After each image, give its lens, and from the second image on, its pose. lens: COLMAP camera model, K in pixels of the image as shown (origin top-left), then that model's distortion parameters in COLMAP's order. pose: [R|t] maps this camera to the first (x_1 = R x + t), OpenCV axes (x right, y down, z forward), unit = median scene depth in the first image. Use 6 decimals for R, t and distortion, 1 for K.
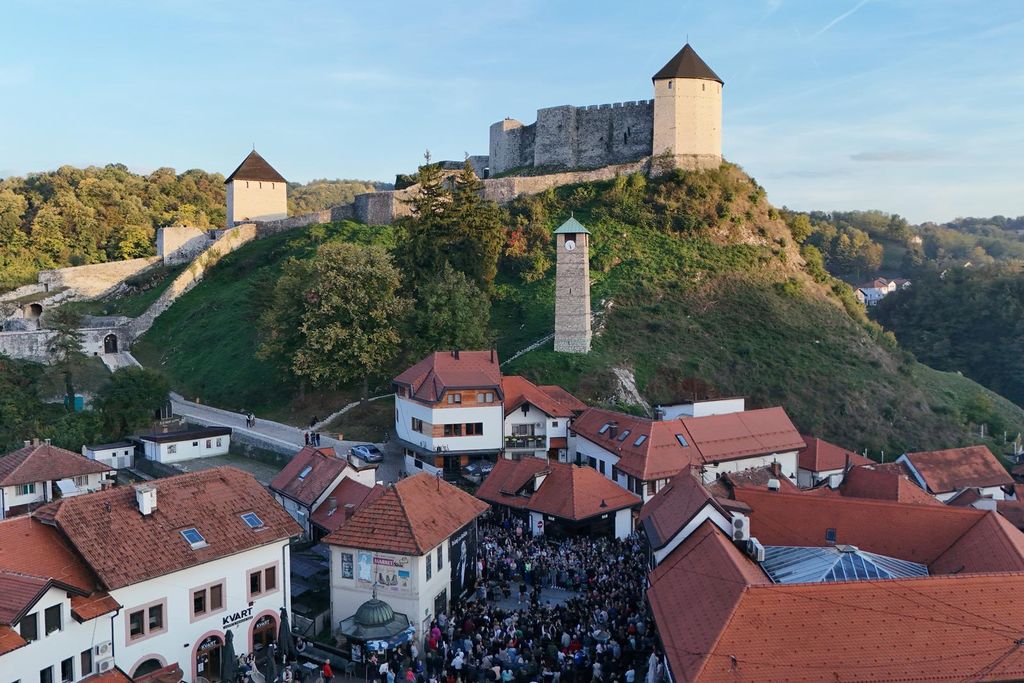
lens RADIAL K [[925.2, 0, 542.6], [0, 925.2, 336.1], [0, 0, 1]] dist [0.051684, -0.007851]
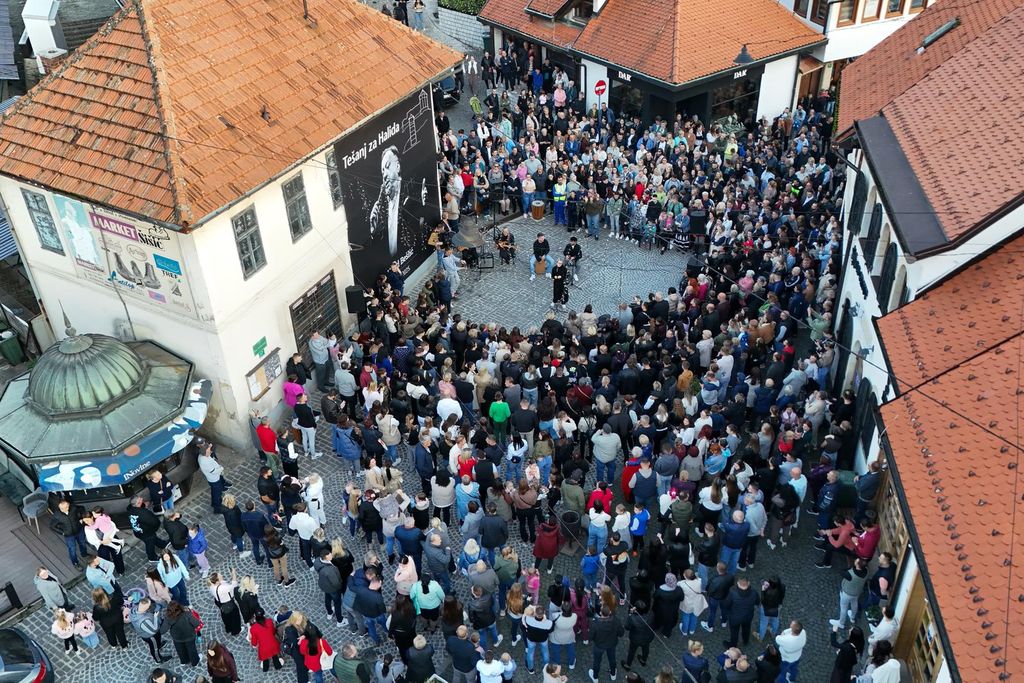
lens RADIAL K [[925.2, 0, 542.6], [0, 925.2, 336.1], [0, 0, 1]] dist [0.051684, -0.007851]
pose [[0.992935, 0.063173, -0.100442, 0.025203], [-0.004336, 0.865243, 0.501333, 0.078963], [0.118578, -0.497356, 0.859405, 0.554836]]
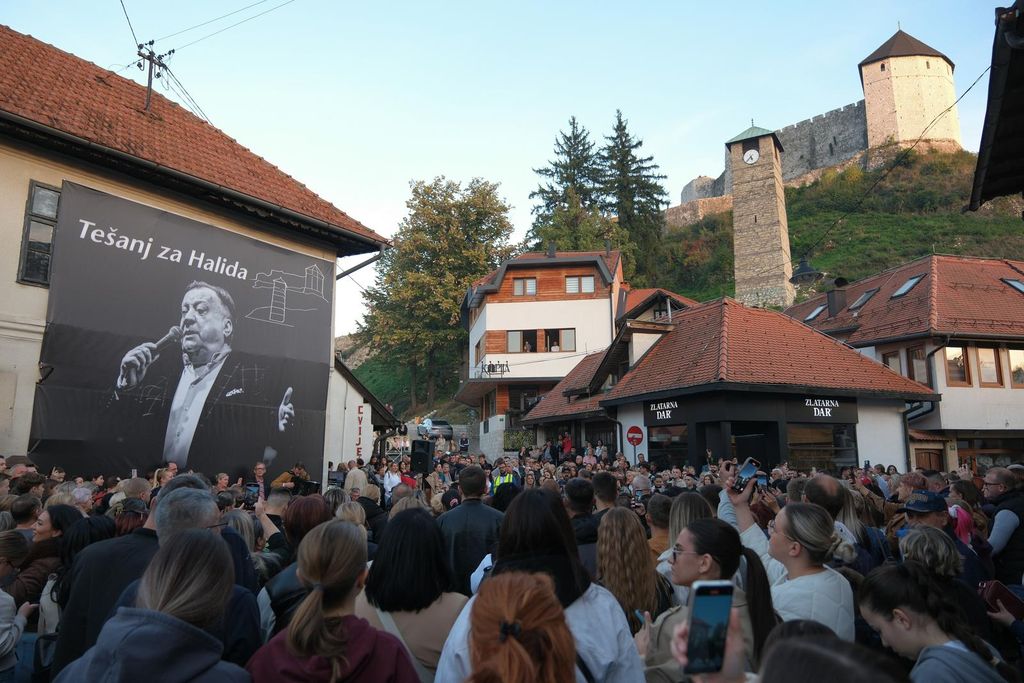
lens RADIAL K [[688.5, 0, 512.0], [0, 688.5, 341.5], [0, 0, 1]] dist [-0.029189, 0.001485]
pose [[0.934822, -0.055298, -0.350785, 0.052177], [-0.031575, 0.970946, -0.237208, 0.244789], [0.353710, 0.232823, 0.905915, 0.766572]]
